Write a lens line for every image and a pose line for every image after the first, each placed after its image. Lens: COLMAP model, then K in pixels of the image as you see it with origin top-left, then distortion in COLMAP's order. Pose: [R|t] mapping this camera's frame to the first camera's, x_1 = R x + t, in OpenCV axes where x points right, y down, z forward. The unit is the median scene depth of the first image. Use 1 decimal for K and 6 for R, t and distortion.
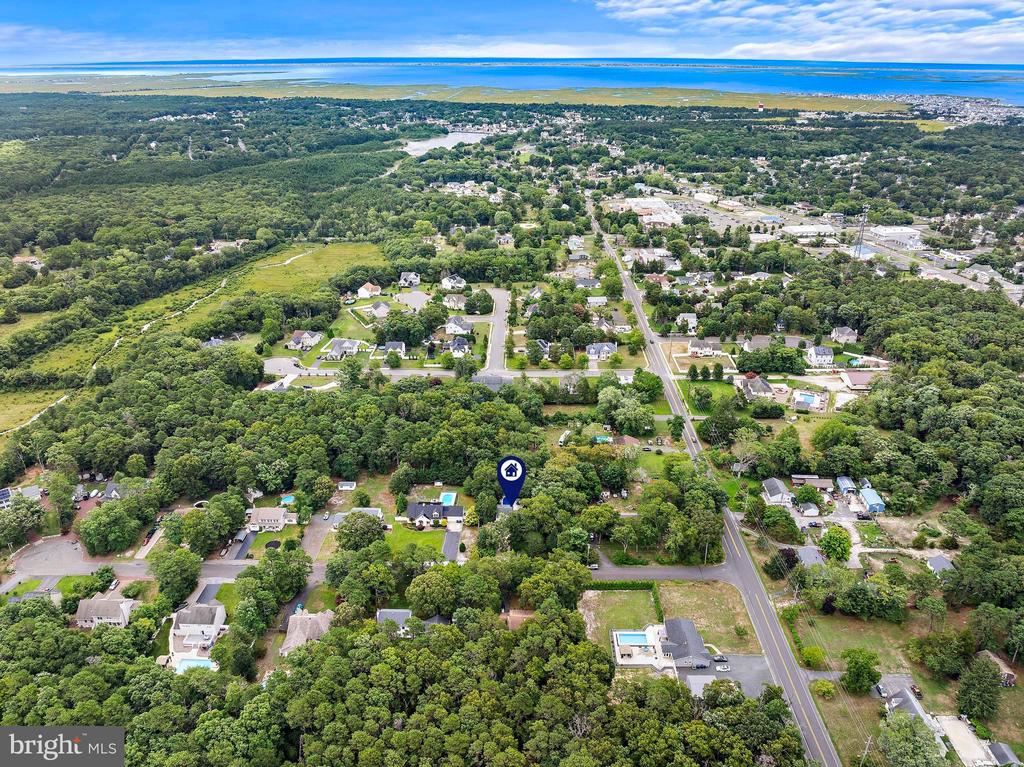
lens RADIAL K [[726.0, 0, 512.0], [0, 726.0, 383.5], [0, 0, 1]] dist [-0.037390, -0.008353]
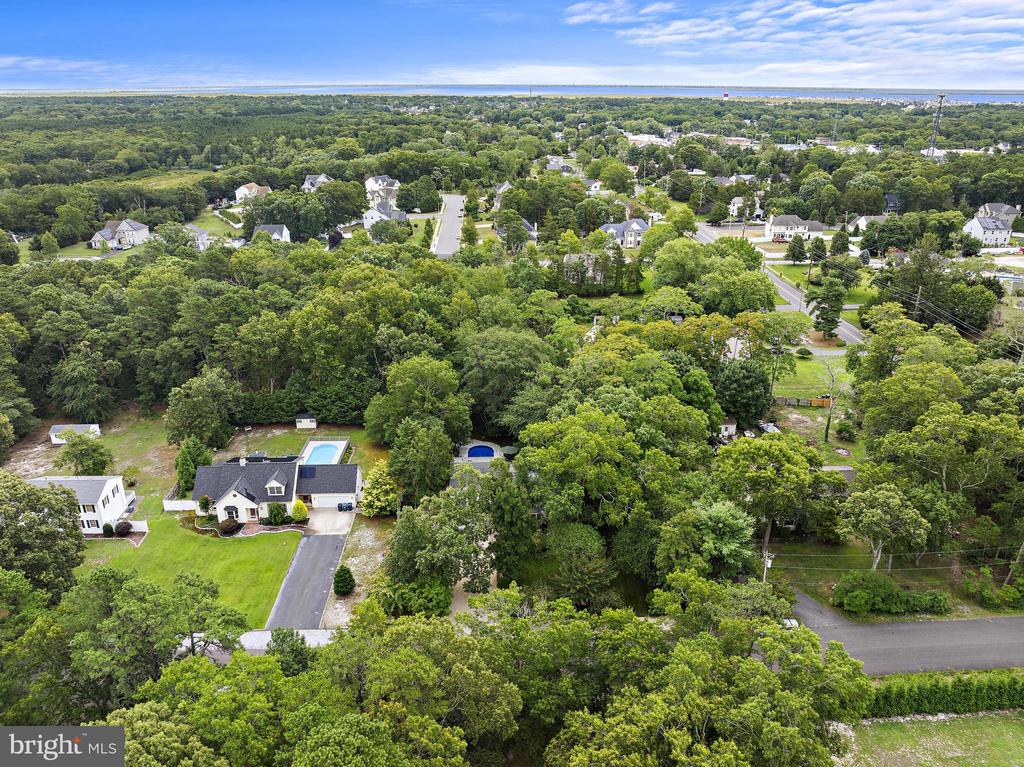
lens RADIAL K [[740.4, 0, 512.0], [0, 740.4, 383.5], [0, 0, 1]] dist [-0.037376, -0.003619]
pose [[0.997887, -0.023807, 0.060450, -0.007814], [0.025713, 0.999190, -0.030958, 0.090812], [-0.059664, 0.032447, 0.997691, 0.401995]]
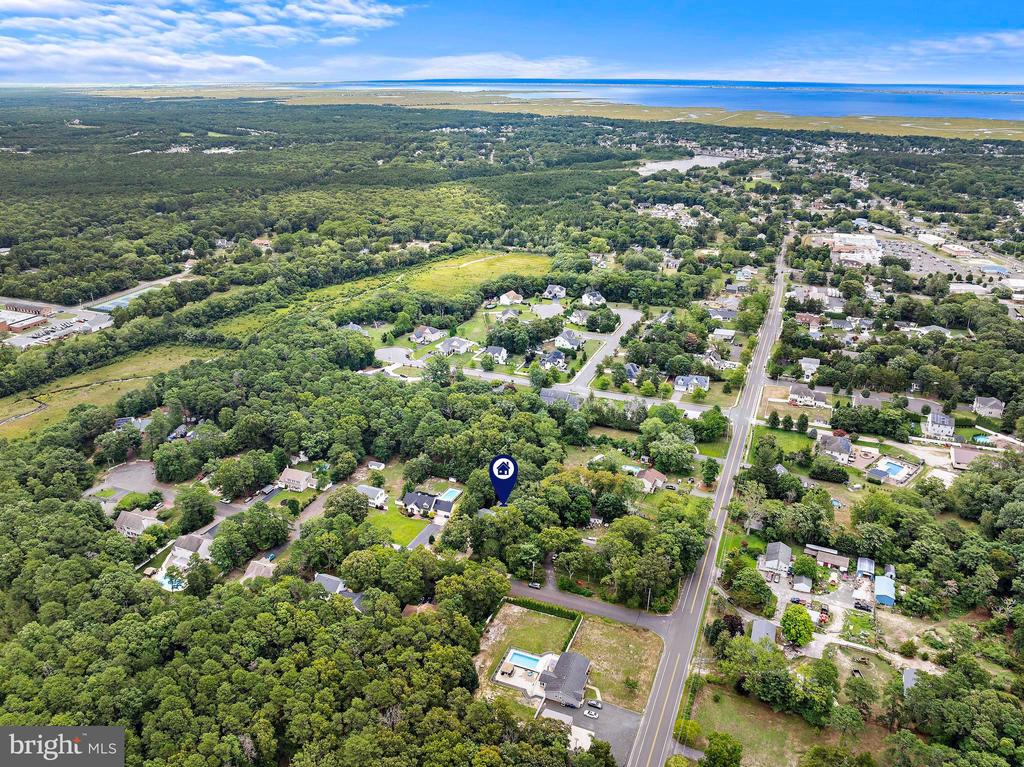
lens RADIAL K [[717.1, 0, 512.0], [0, 717.1, 383.5], [0, 0, 1]] dist [-0.038126, -0.005402]
pose [[0.932575, 0.144820, -0.330653, 0.210316], [-0.151841, 0.988394, 0.004644, -0.012841], [0.327488, 0.045876, 0.943741, 0.024827]]
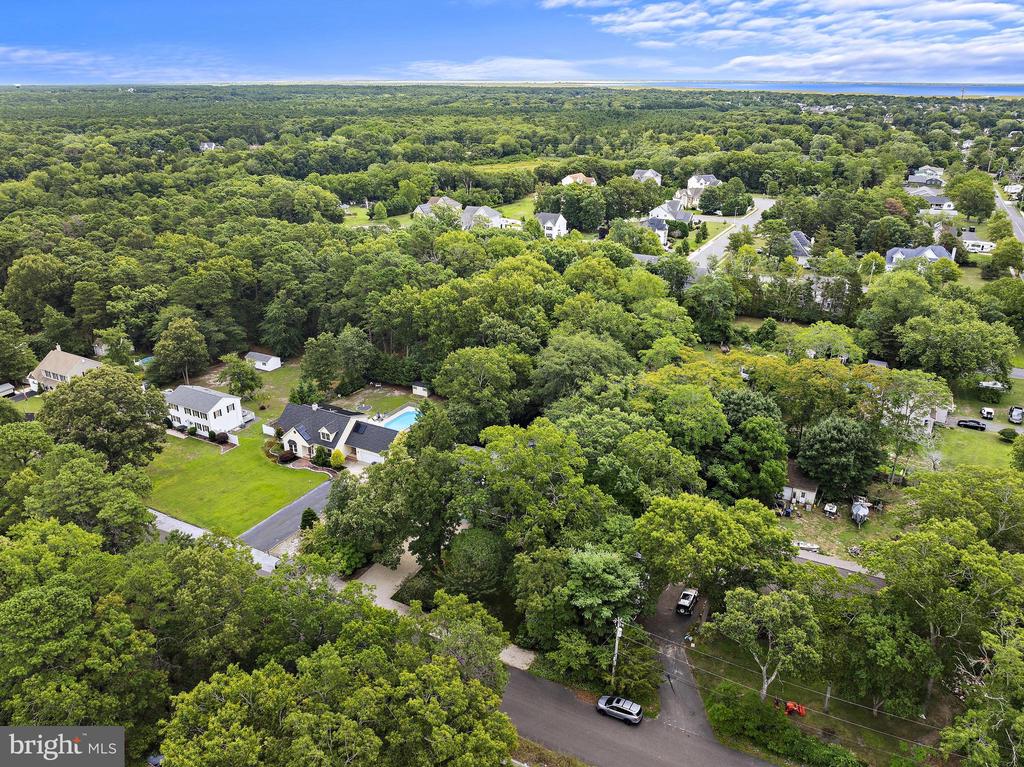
lens RADIAL K [[730.1, 0, 507.1], [0, 730.1, 407.6], [0, 0, 1]] dist [0.000145, -0.135868]
pose [[0.890424, 0.186739, -0.415058, 0.093343], [-0.183952, 0.981806, 0.047094, 0.080921], [0.416301, 0.034417, 0.908575, 0.423641]]
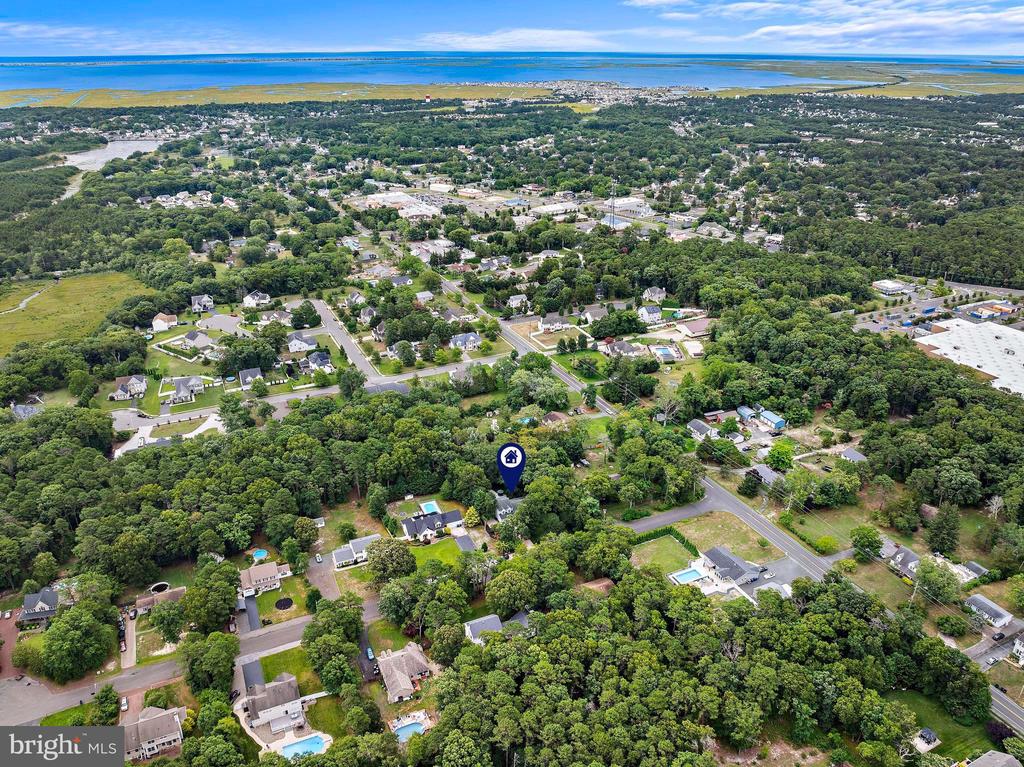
lens RADIAL K [[740.4, 0, 512.0], [0, 740.4, 383.5], [0, 0, 1]] dist [-0.037376, -0.003619]
pose [[0.898012, -0.183578, 0.399842, -0.236793], [0.183611, 0.982241, 0.038599, -0.015317], [-0.399827, 0.038753, 0.915771, 0.029823]]
